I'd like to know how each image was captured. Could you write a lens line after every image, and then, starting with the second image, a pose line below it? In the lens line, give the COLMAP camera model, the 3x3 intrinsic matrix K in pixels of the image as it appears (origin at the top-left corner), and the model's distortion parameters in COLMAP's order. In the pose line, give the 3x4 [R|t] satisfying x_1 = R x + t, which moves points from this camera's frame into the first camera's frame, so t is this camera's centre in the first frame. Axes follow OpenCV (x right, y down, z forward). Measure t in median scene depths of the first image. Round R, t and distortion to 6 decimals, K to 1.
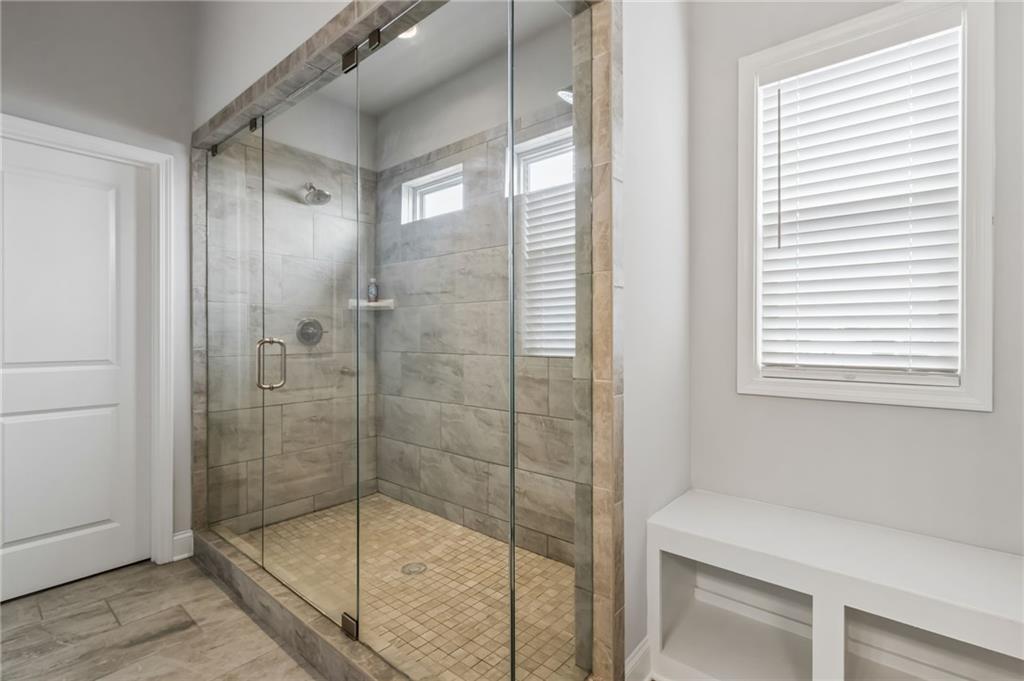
lens RADIAL K [[466.7, 0, 505.3], [0, 466.7, 340.0], [0, 0, 1]] dist [0.002523, 0.000111]
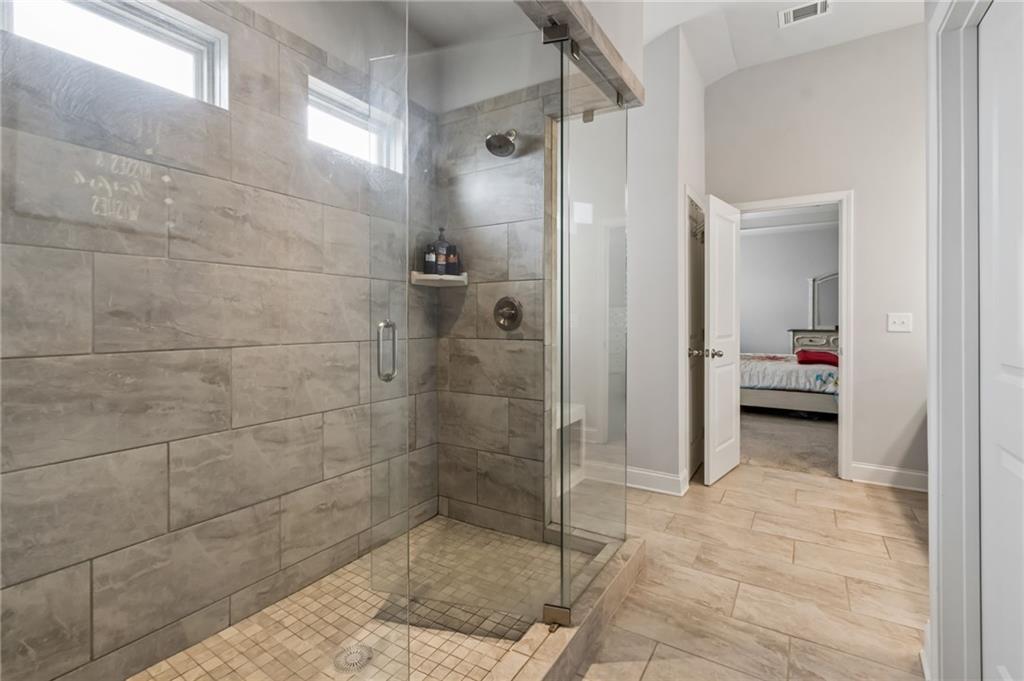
lens RADIAL K [[475.4, 0, 505.1], [0, 475.4, 327.1], [0, 0, 1]] dist [0.003194, -0.000376]
pose [[-0.136844, -0.014590, 0.990485, -0.790364], [0.010842, 0.999810, 0.016225, -0.002689], [-0.990533, 0.012960, -0.136660, 0.753946]]
